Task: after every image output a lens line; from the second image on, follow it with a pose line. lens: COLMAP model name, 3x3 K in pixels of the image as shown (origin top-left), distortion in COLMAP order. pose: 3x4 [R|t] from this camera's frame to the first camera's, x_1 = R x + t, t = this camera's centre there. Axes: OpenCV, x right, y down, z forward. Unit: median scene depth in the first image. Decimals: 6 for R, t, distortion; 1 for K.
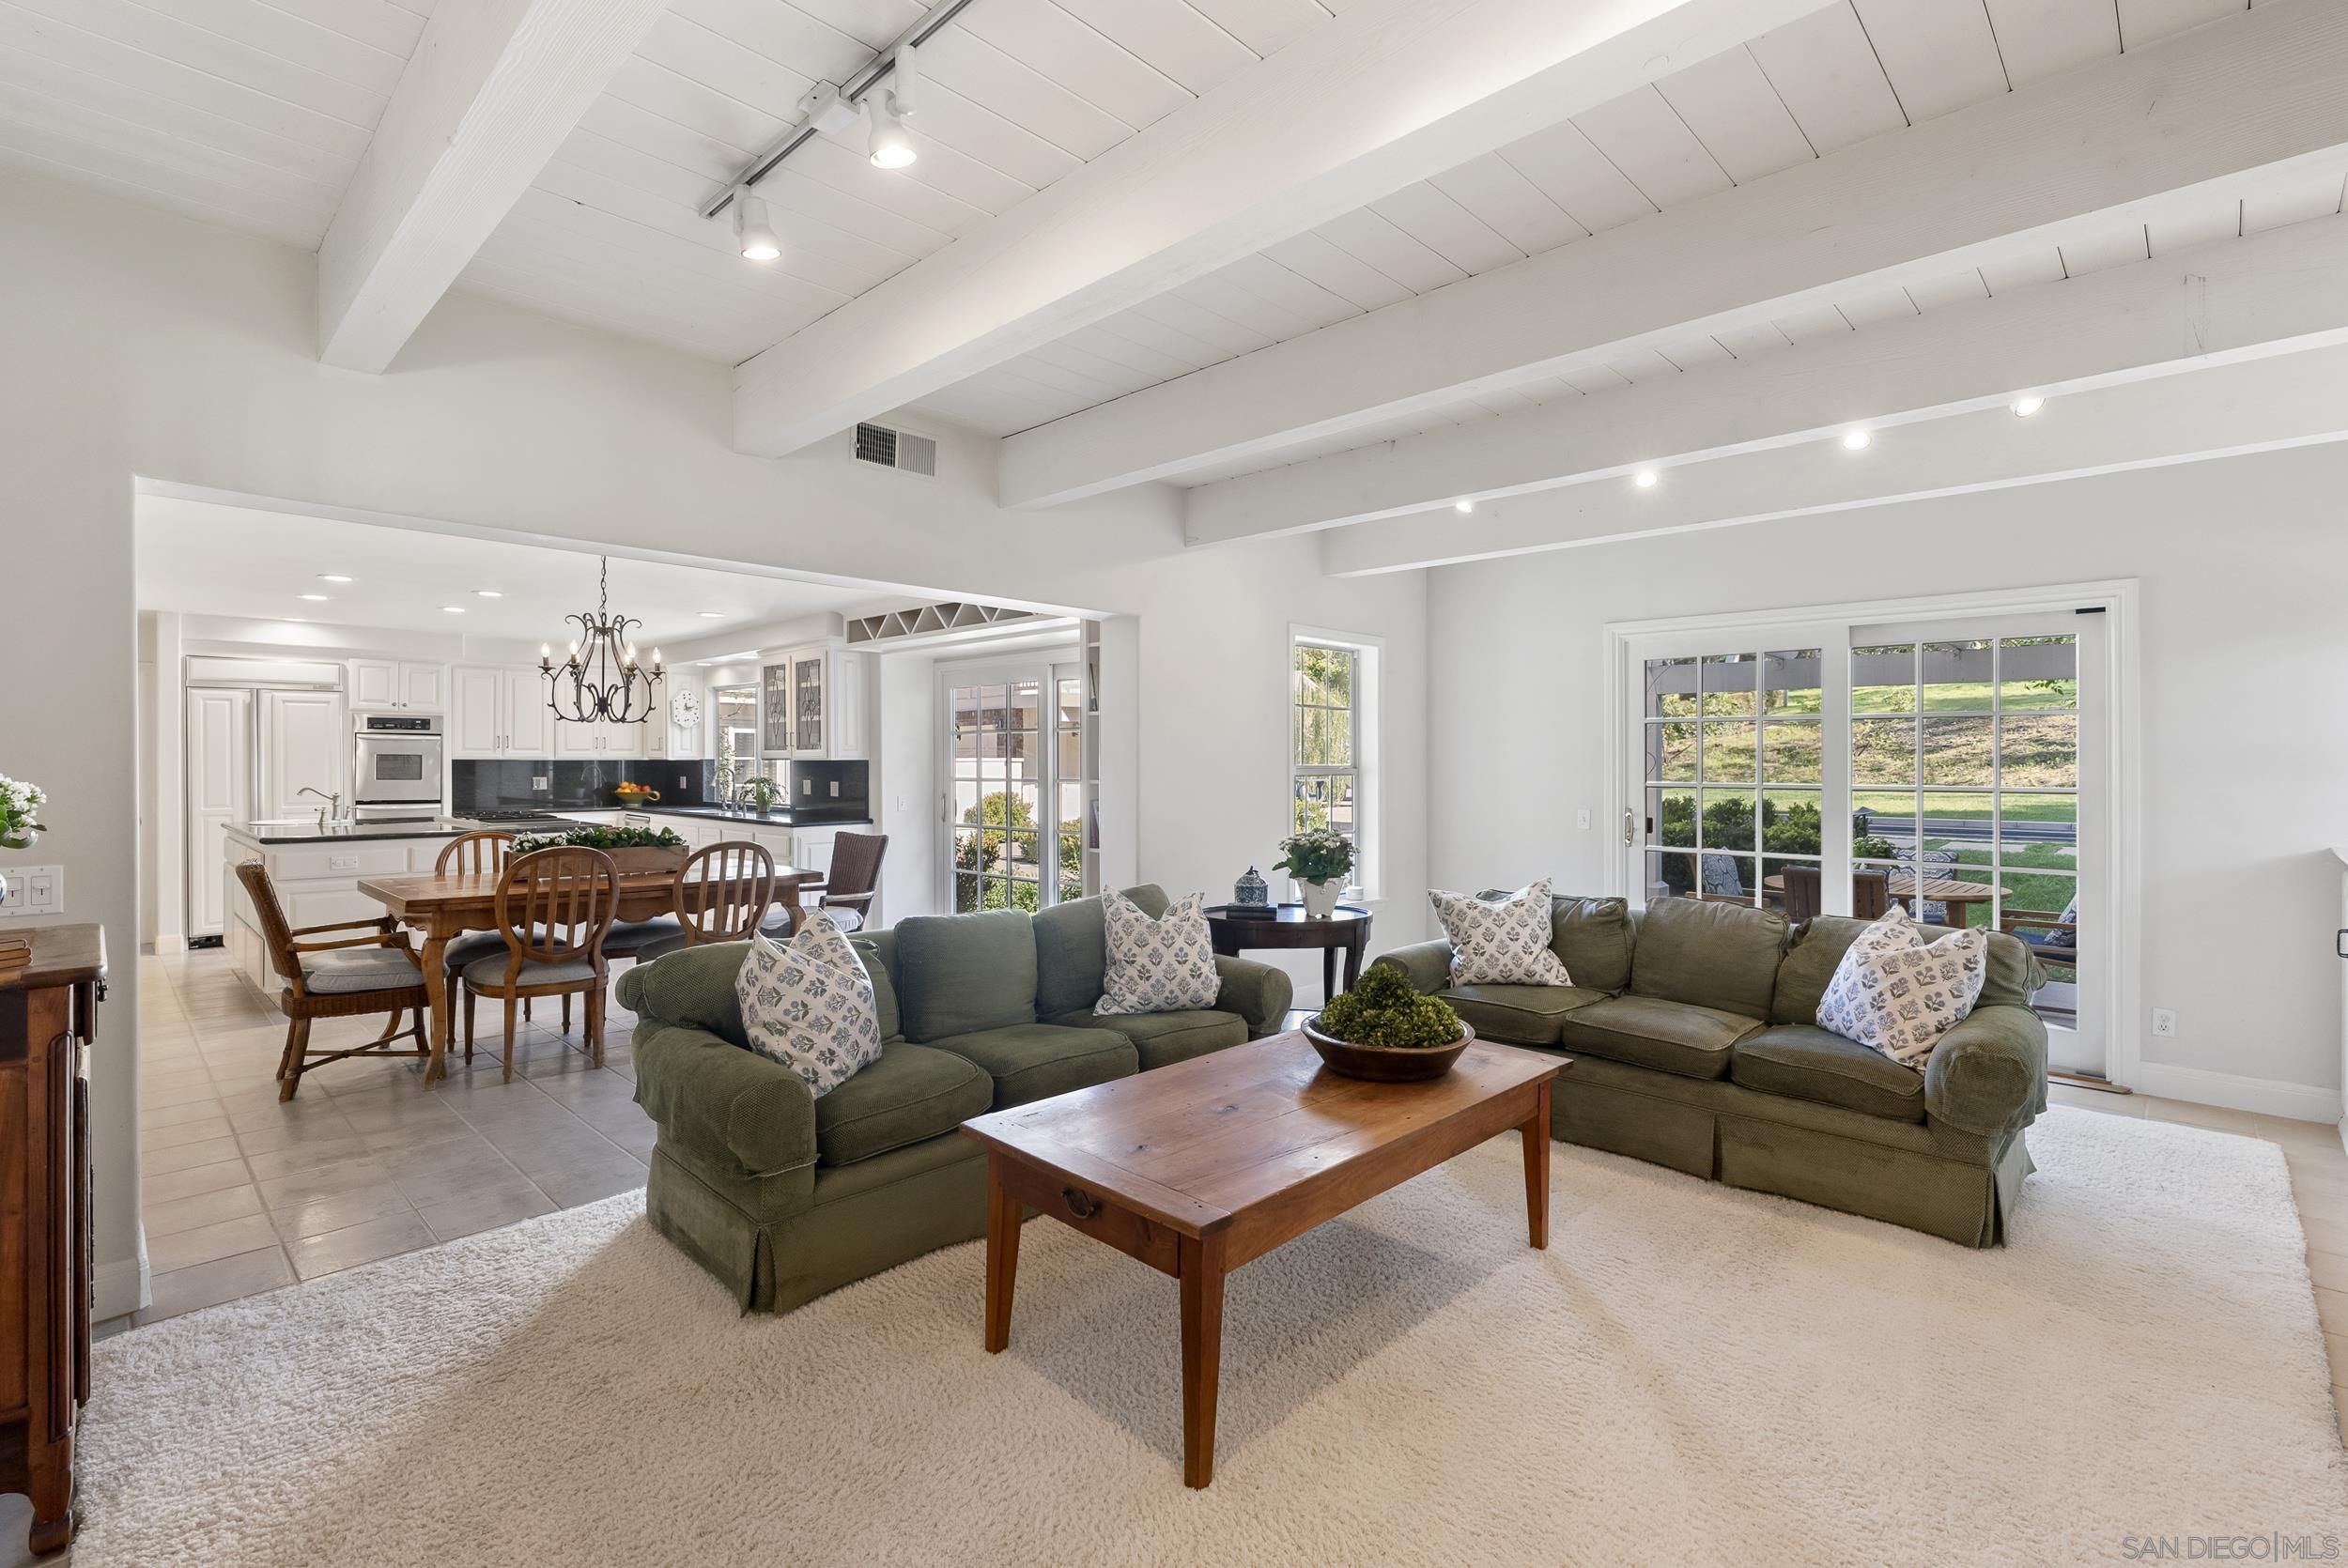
lens RADIAL K [[1061.8, 0, 1179.5], [0, 1061.8, 776.0], [0, 0, 1]] dist [-0.004235, 0.000807]
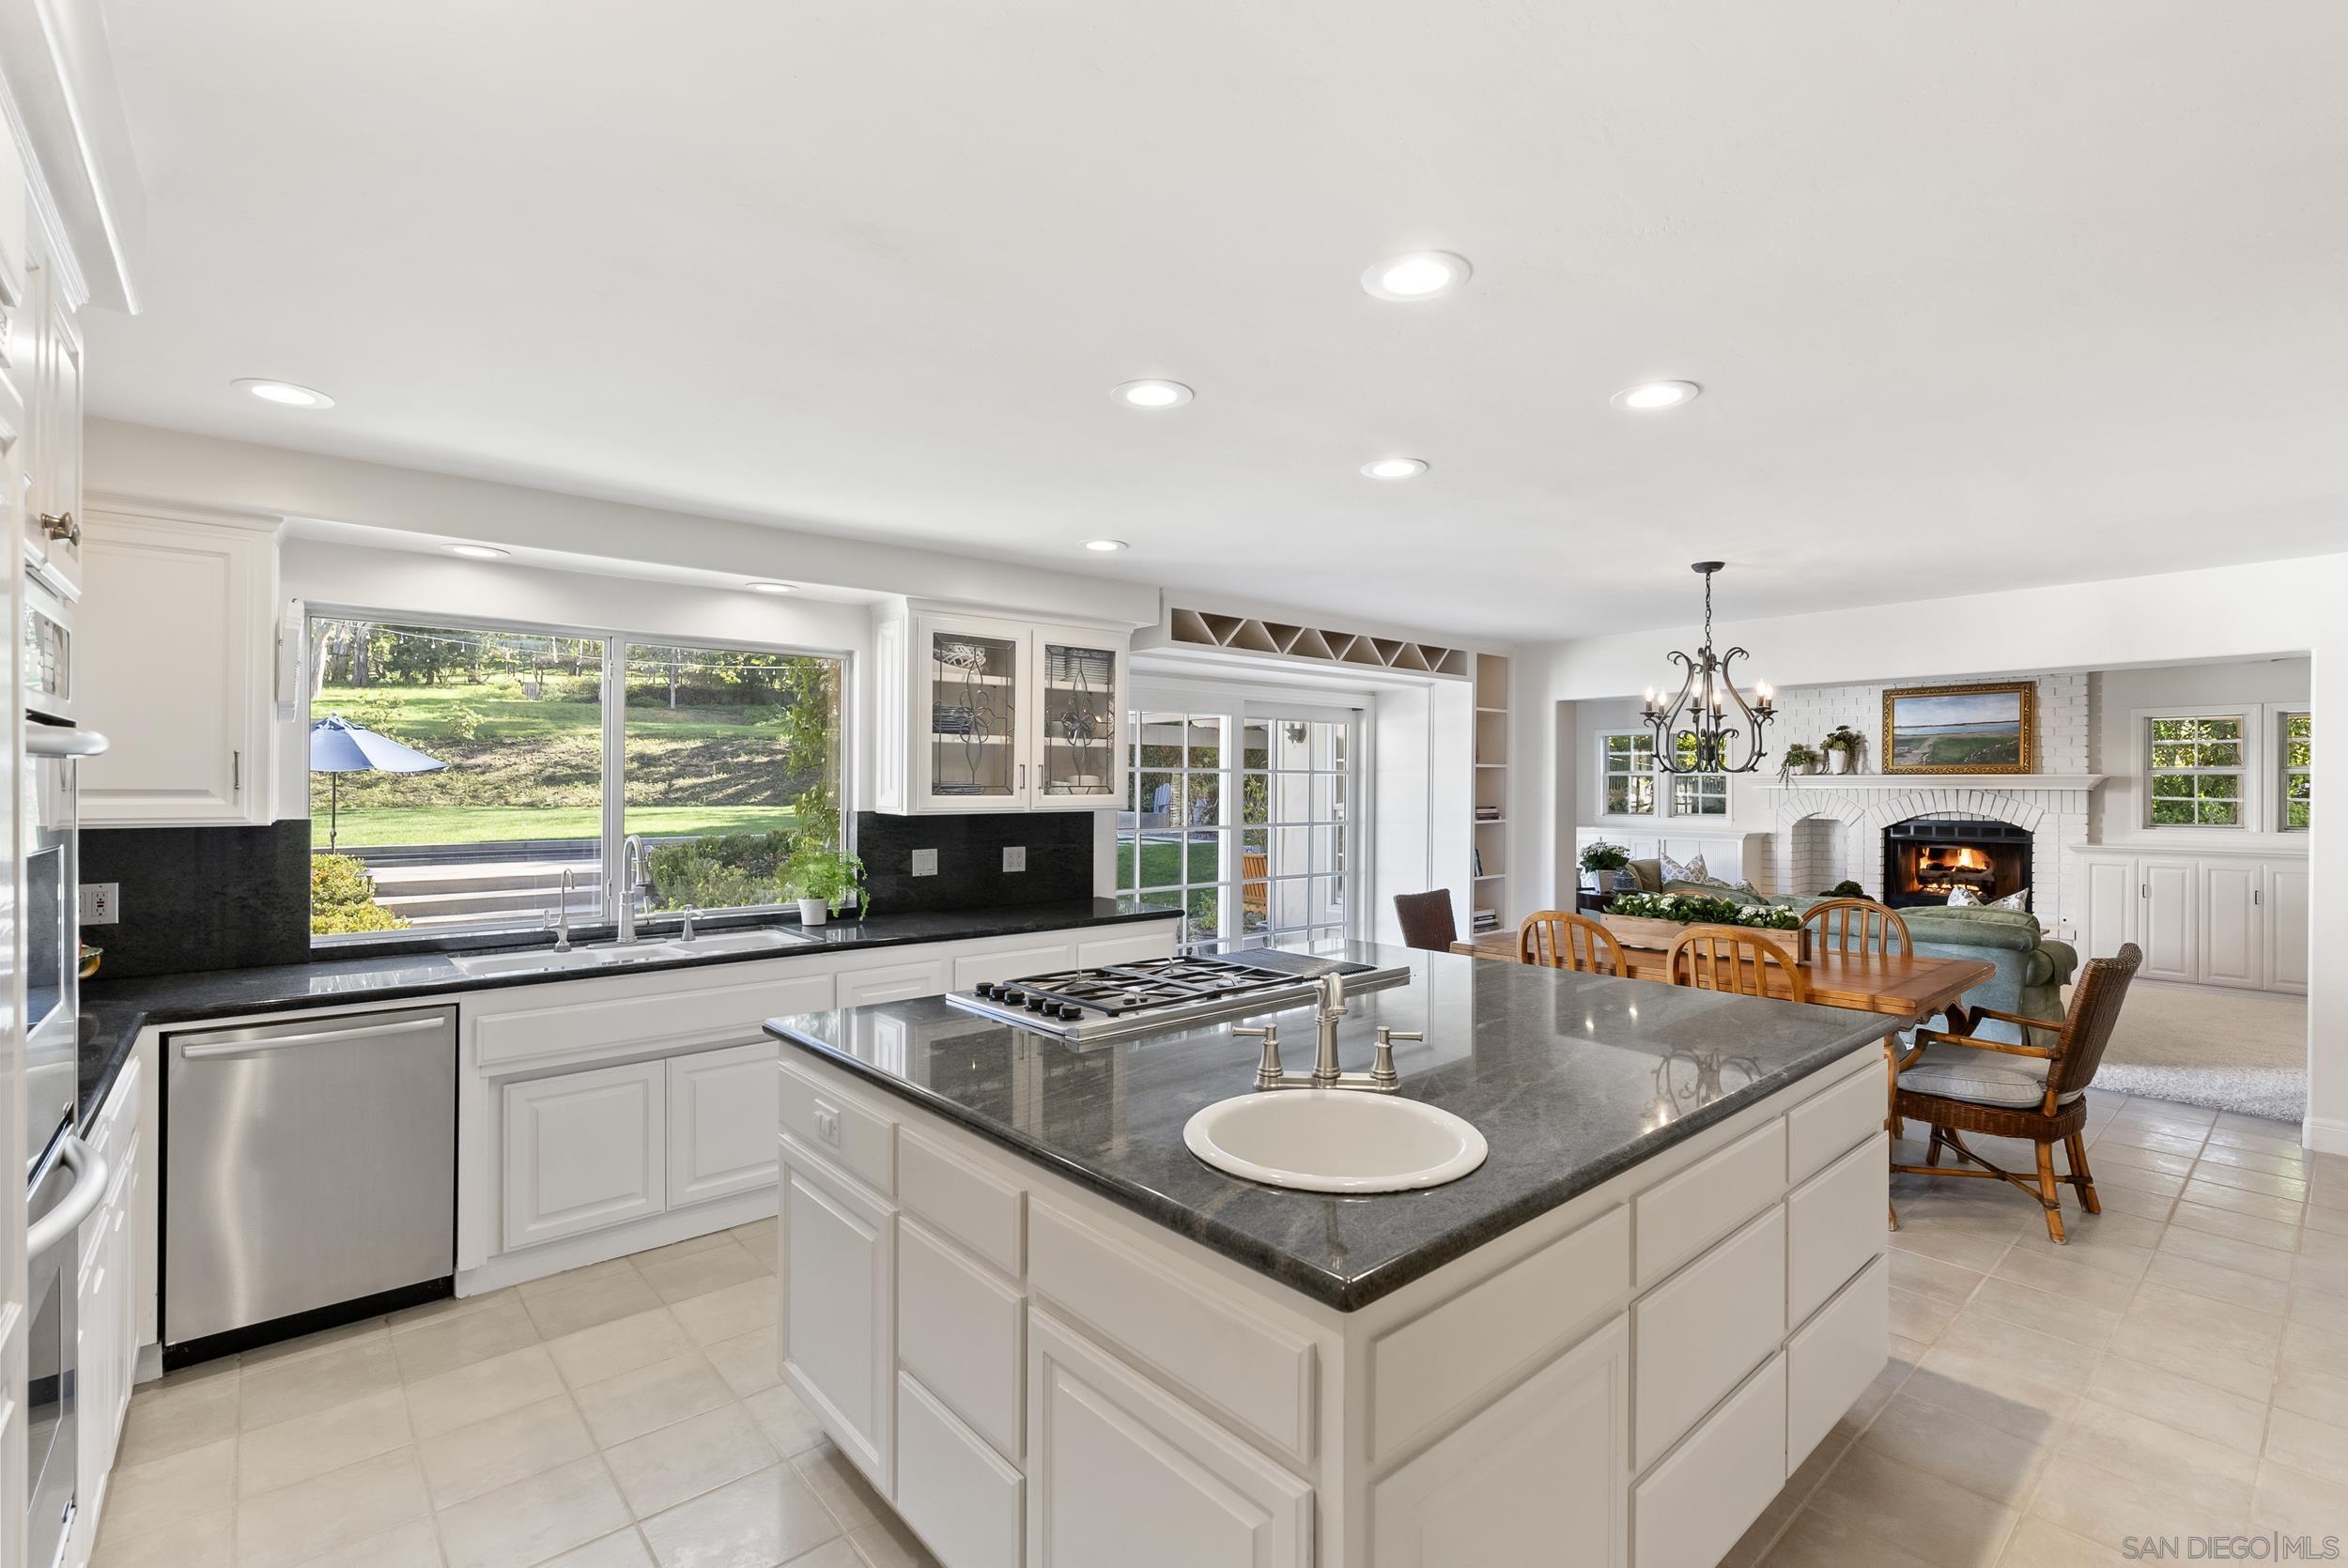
lens RADIAL K [[1061.8, 0, 1179.5], [0, 1061.8, 776.0], [0, 0, 1]] dist [-0.004235, 0.000807]
pose [[0.081686, -0.005396, 0.996644, -0.933381], [-0.002073, 0.999982, 0.005584, -0.039063], [-0.996656, -0.002522, 0.081673, 0.880919]]
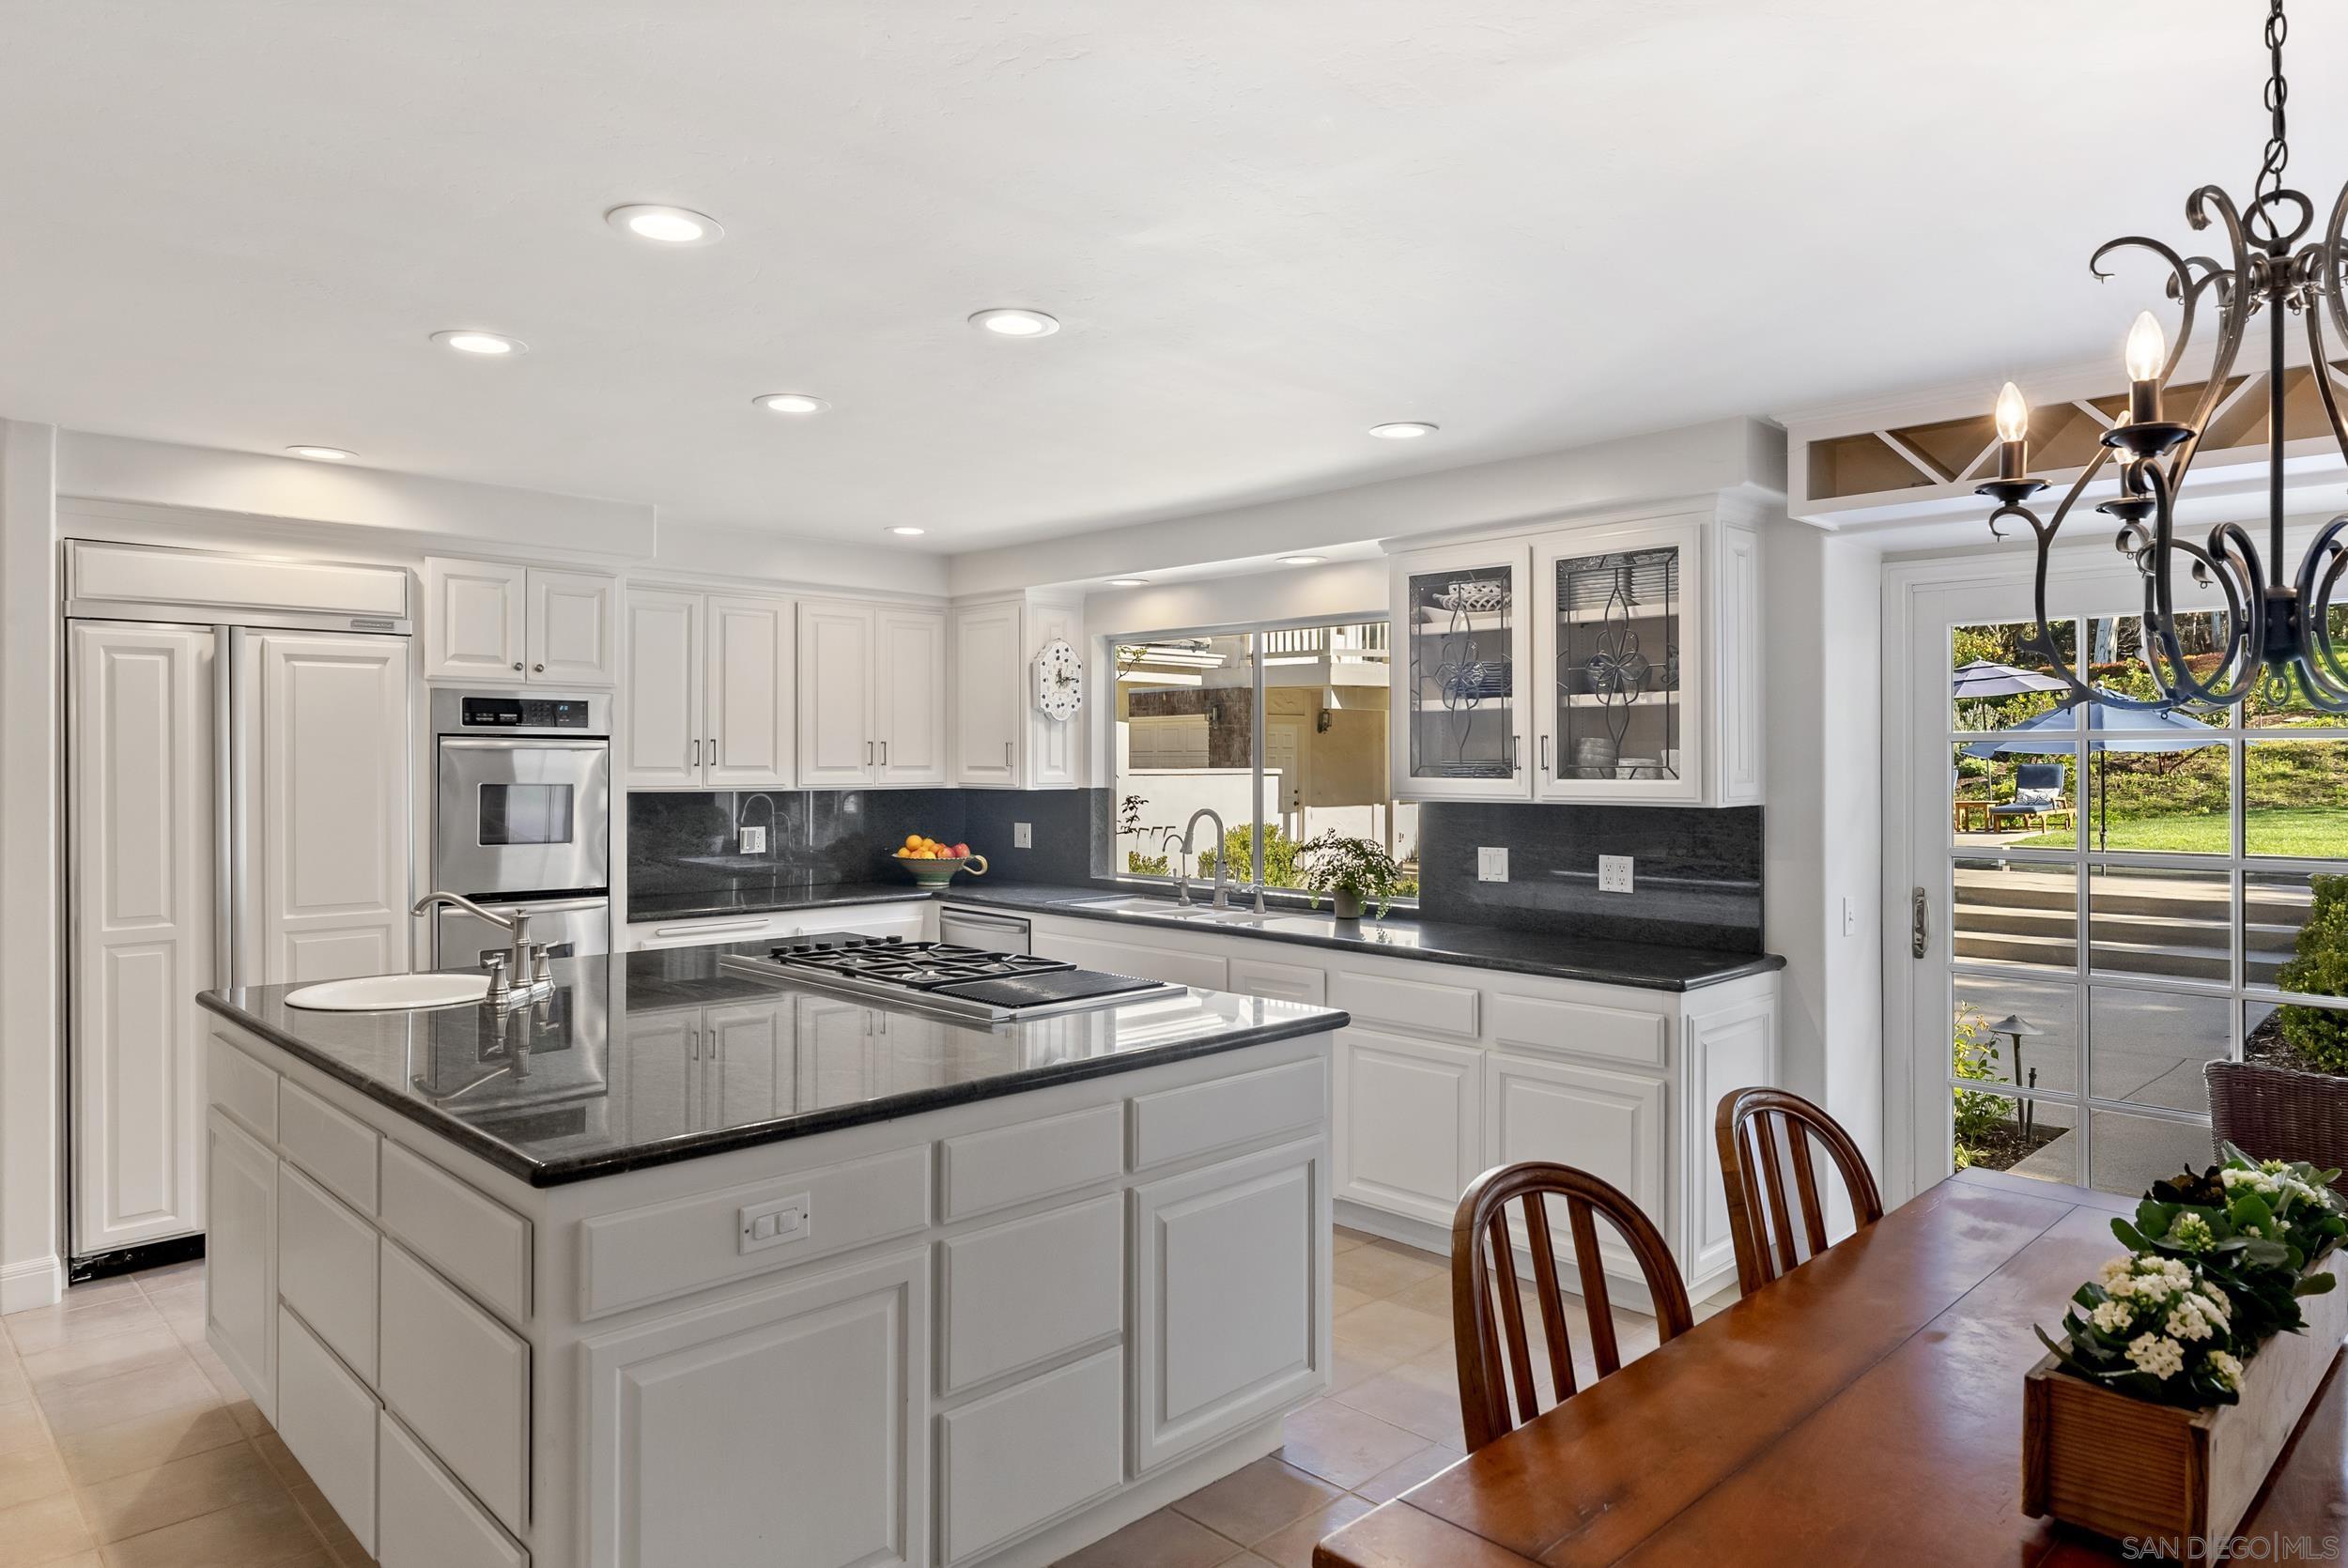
lens RADIAL K [[1424.5, 0, 1174.0], [0, 1424.5, 784.0], [0, 0, 1]] dist [0.000253, 0.000264]
pose [[0.999675, 0.002549, -0.025361, -0.492550], [-0.002538, 0.999997, 0.000485, -0.022809], [0.025362, -0.000421, 0.999678, 0.462257]]
